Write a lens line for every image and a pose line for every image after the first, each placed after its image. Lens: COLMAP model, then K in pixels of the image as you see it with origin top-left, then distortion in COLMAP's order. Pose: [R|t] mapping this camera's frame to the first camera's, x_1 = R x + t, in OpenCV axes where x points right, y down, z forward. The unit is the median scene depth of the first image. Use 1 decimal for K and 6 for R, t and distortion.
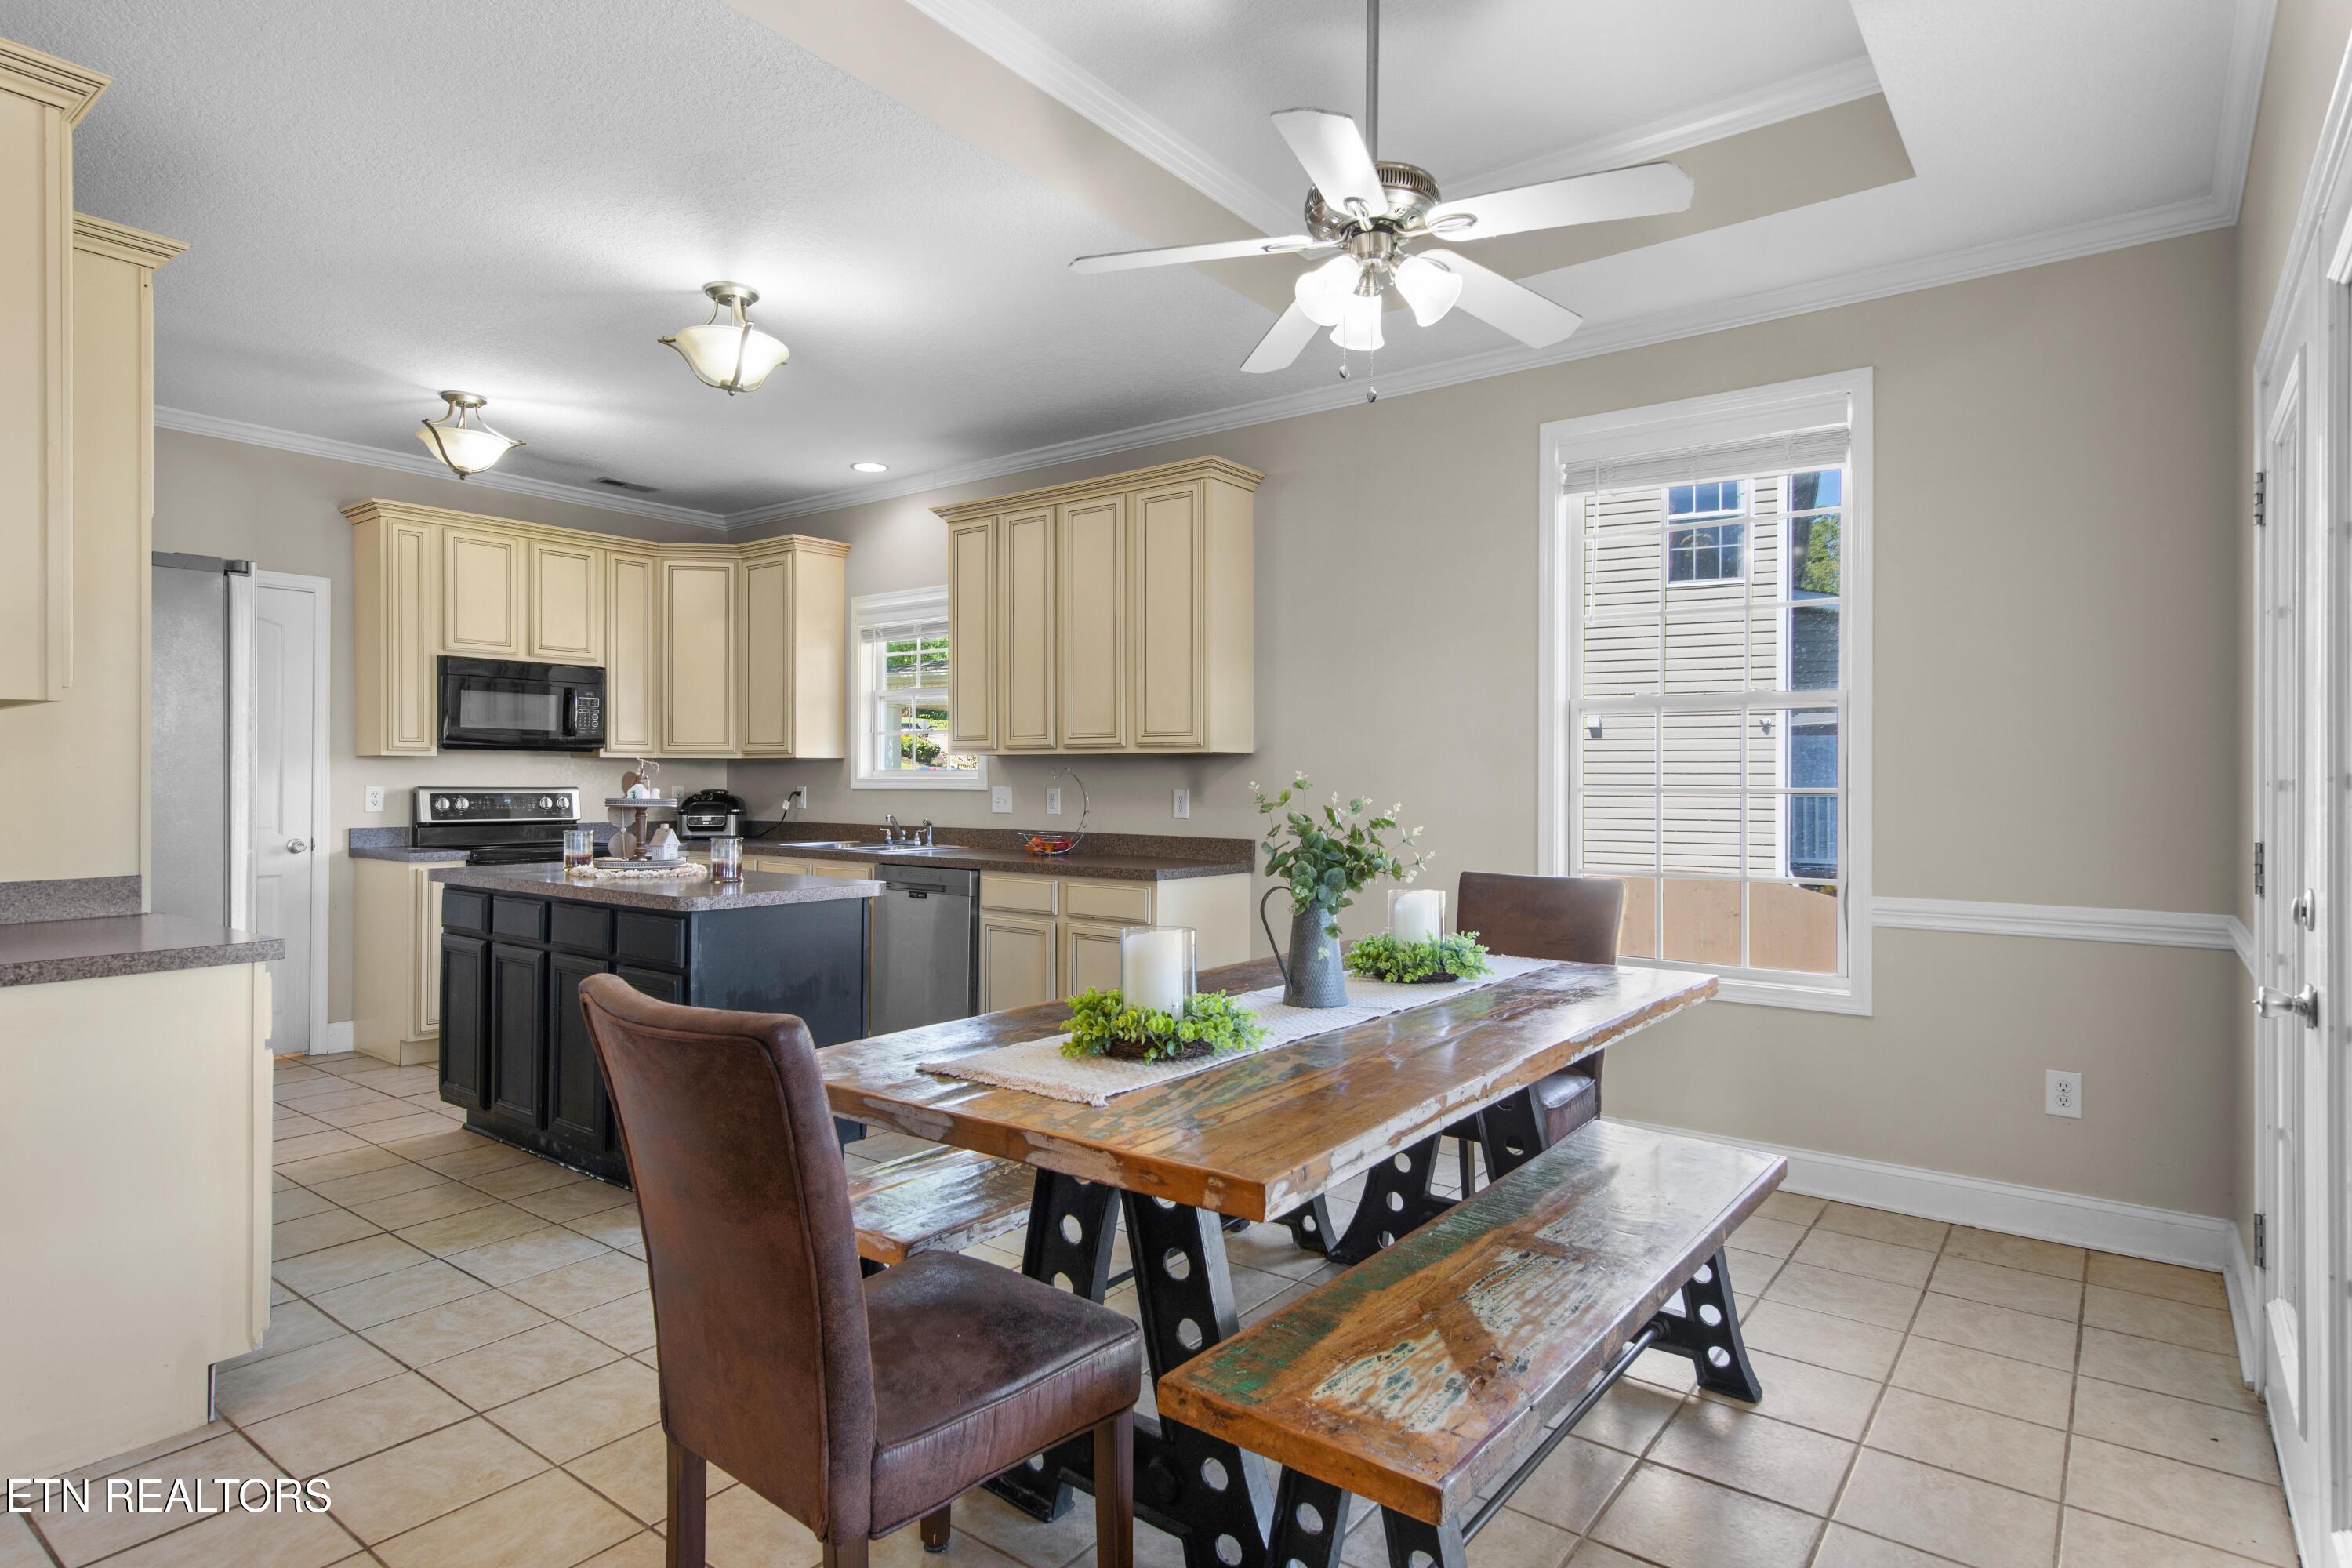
lens RADIAL K [[1246.6, 0, 1189.9], [0, 1246.6, 779.6], [0, 0, 1]] dist [0.000691, -0.001447]
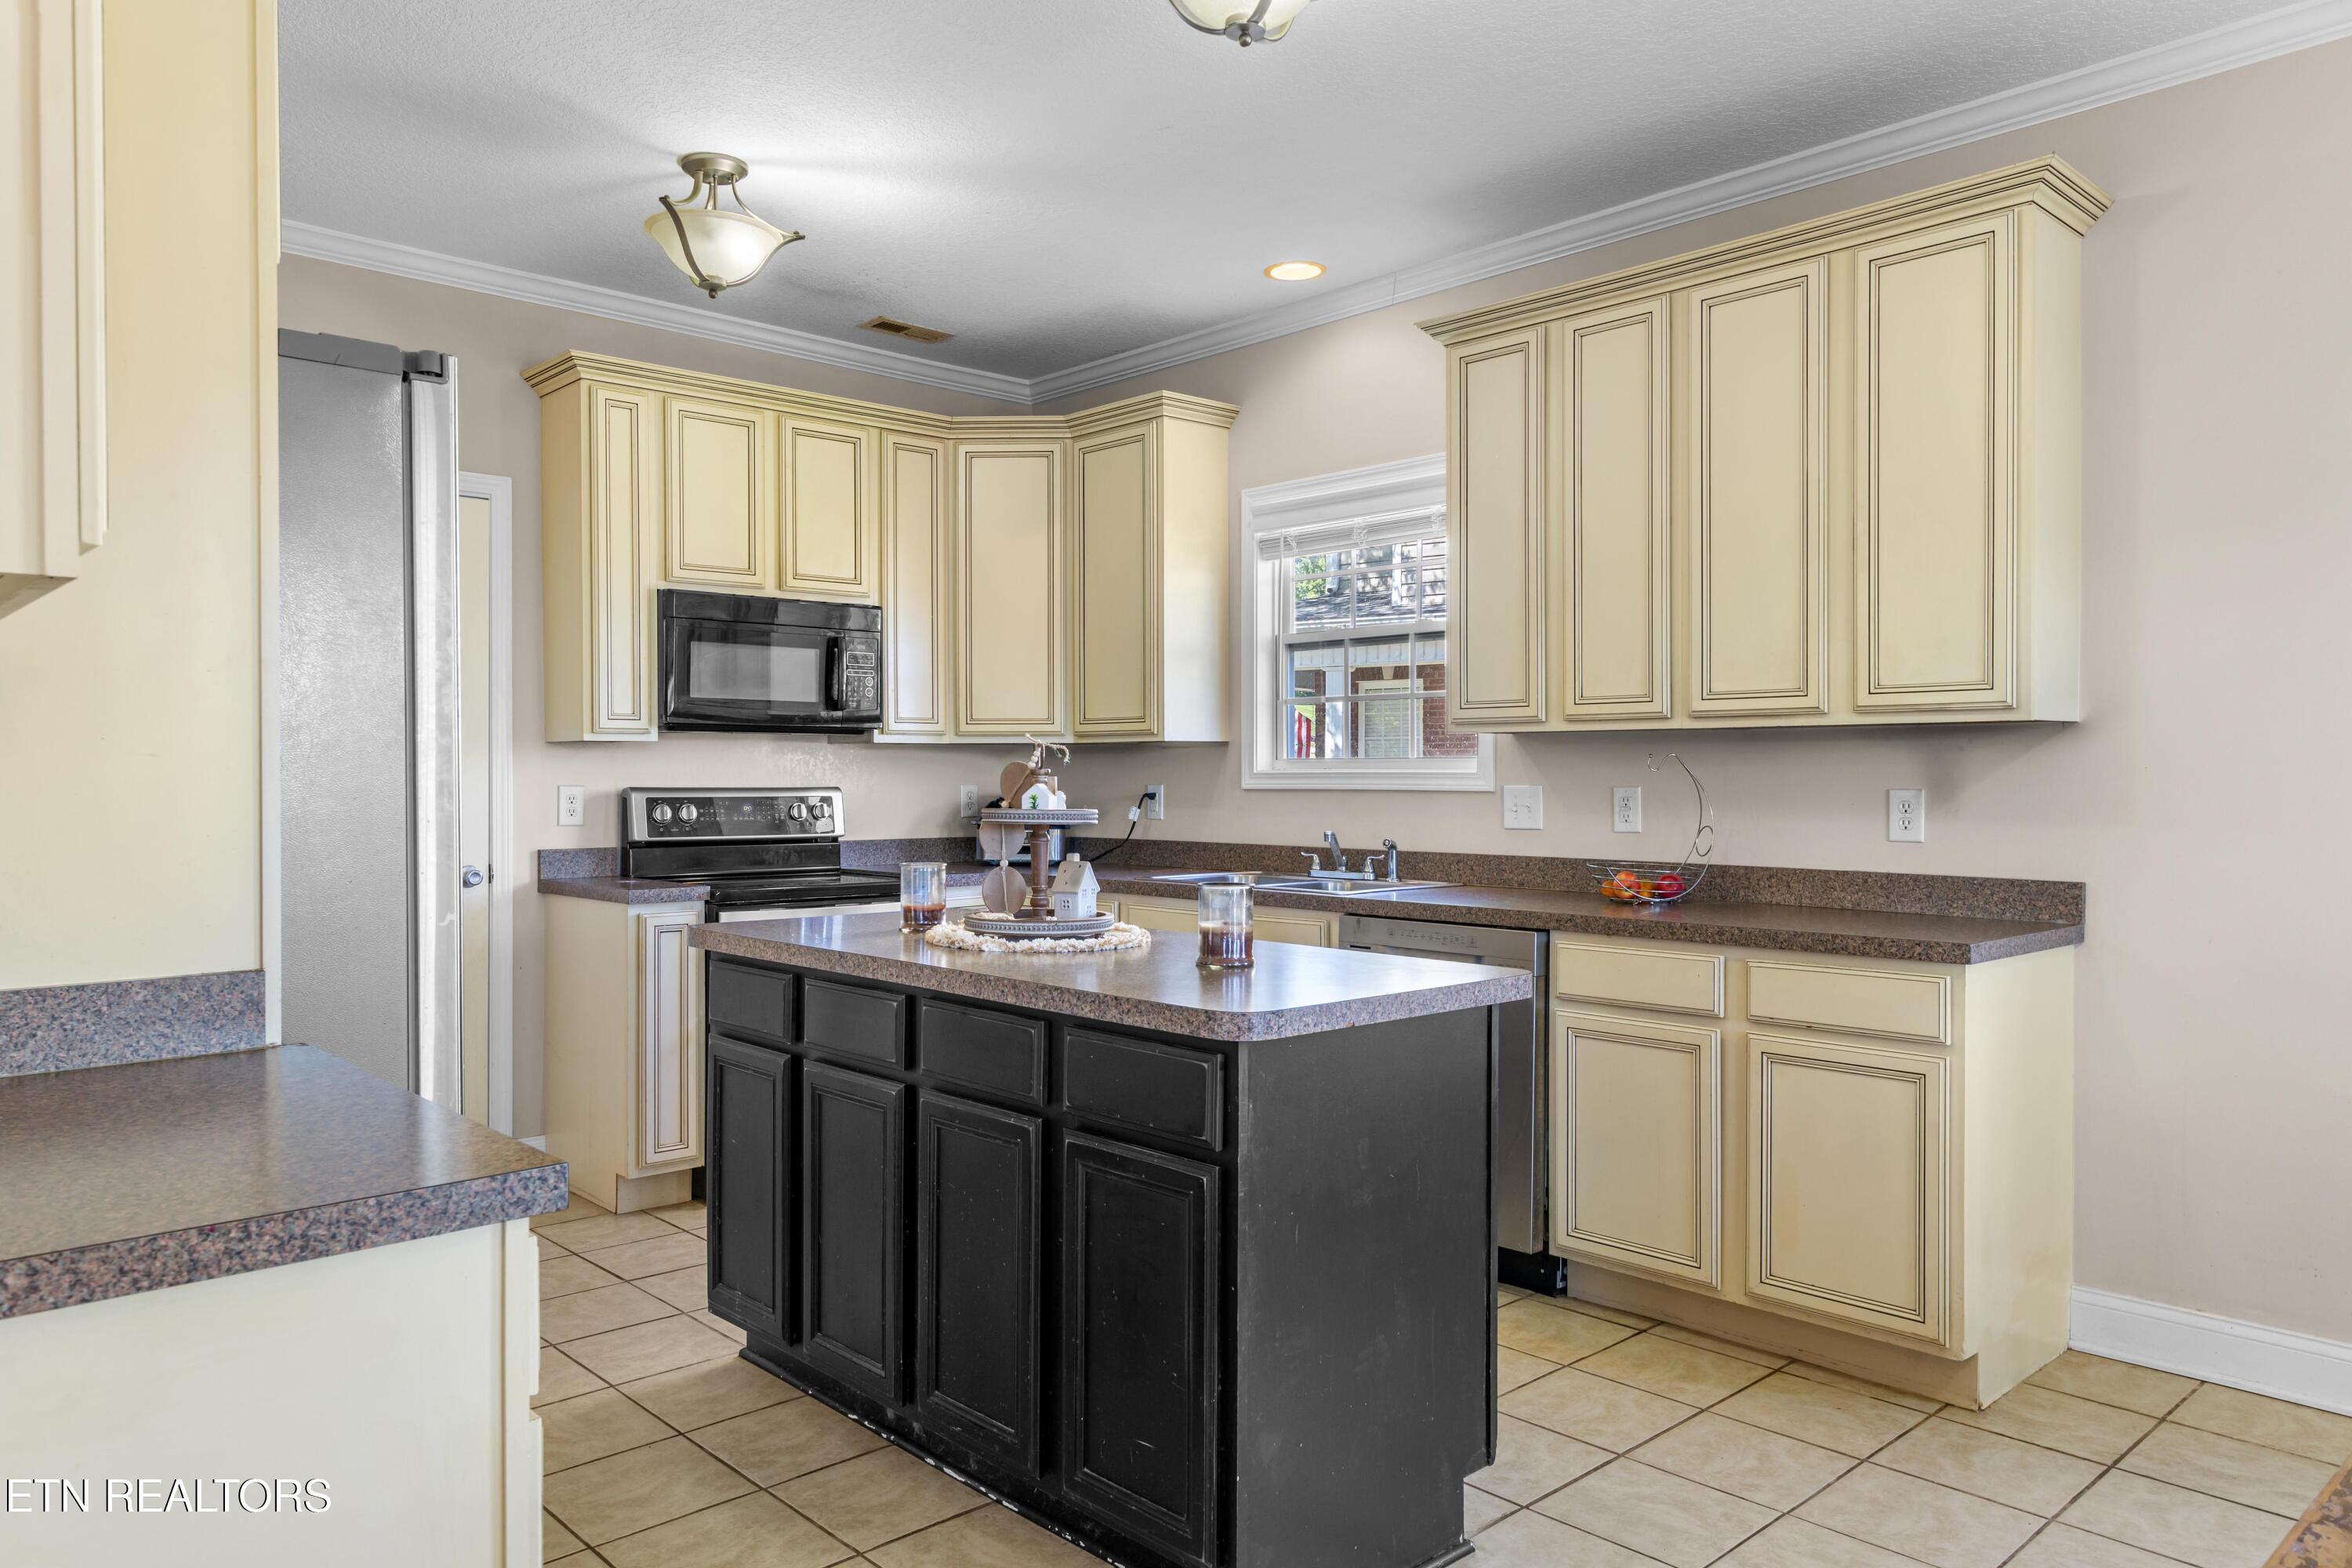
lens RADIAL K [[1577.6, 0, 1167.8], [0, 1577.6, 785.1], [0, 0, 1]] dist [-0.004218, 0.004088]
pose [[0.983842, -0.002667, -0.179016, -0.199734], [0.003879, 0.999972, 0.006421, 0.000022], [0.178994, -0.007012, 0.983825, 0.238175]]
